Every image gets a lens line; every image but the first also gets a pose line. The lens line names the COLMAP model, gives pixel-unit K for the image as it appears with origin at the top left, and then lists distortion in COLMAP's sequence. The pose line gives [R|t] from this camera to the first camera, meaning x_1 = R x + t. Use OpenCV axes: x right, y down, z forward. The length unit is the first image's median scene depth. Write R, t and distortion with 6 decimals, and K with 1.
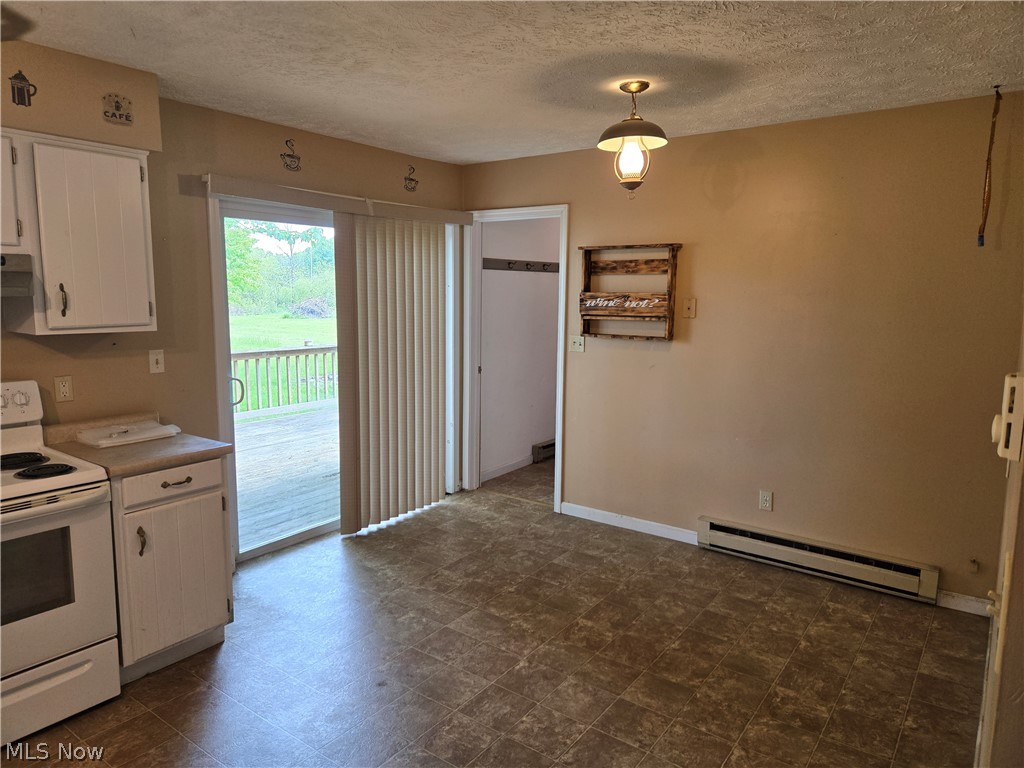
lens RADIAL K [[679.8, 0, 505.1], [0, 679.8, 377.0], [0, 0, 1]] dist [0.079109, -0.069017]
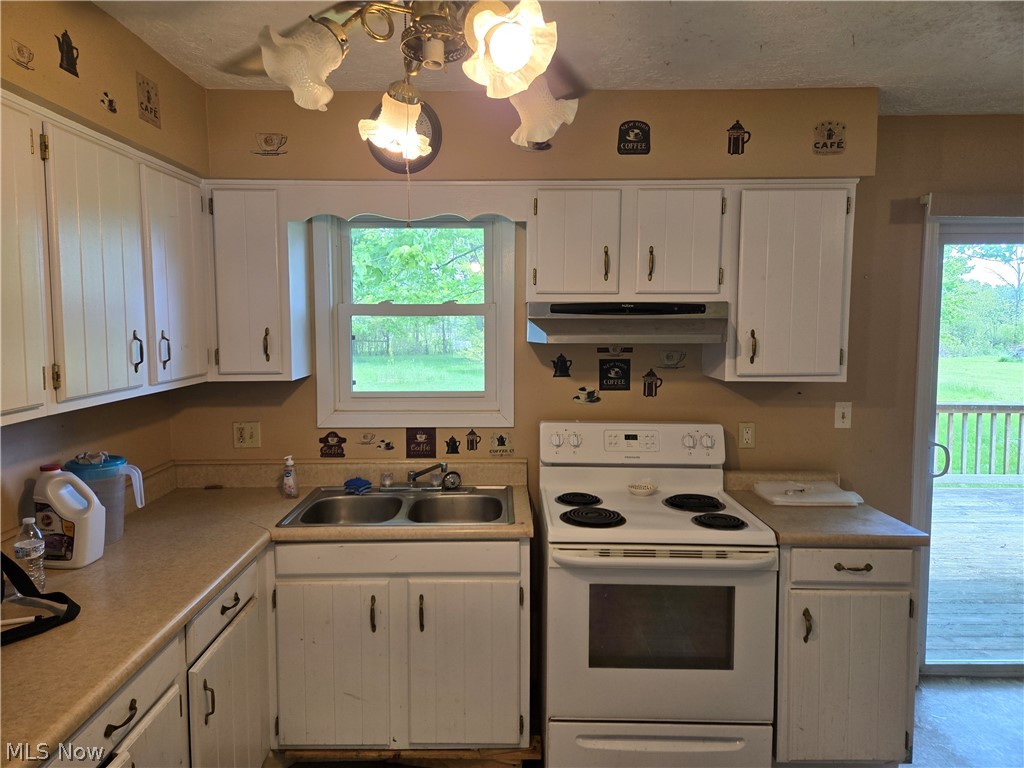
lens RADIAL K [[679.8, 0, 505.1], [0, 679.8, 377.0], [0, 0, 1]] dist [0.079109, -0.069017]
pose [[0.597889, 0.053475, -0.799793, -0.070075], [-0.098028, 0.995161, -0.006744, -0.026818], [0.795563, 0.082434, 0.600237, 0.143537]]
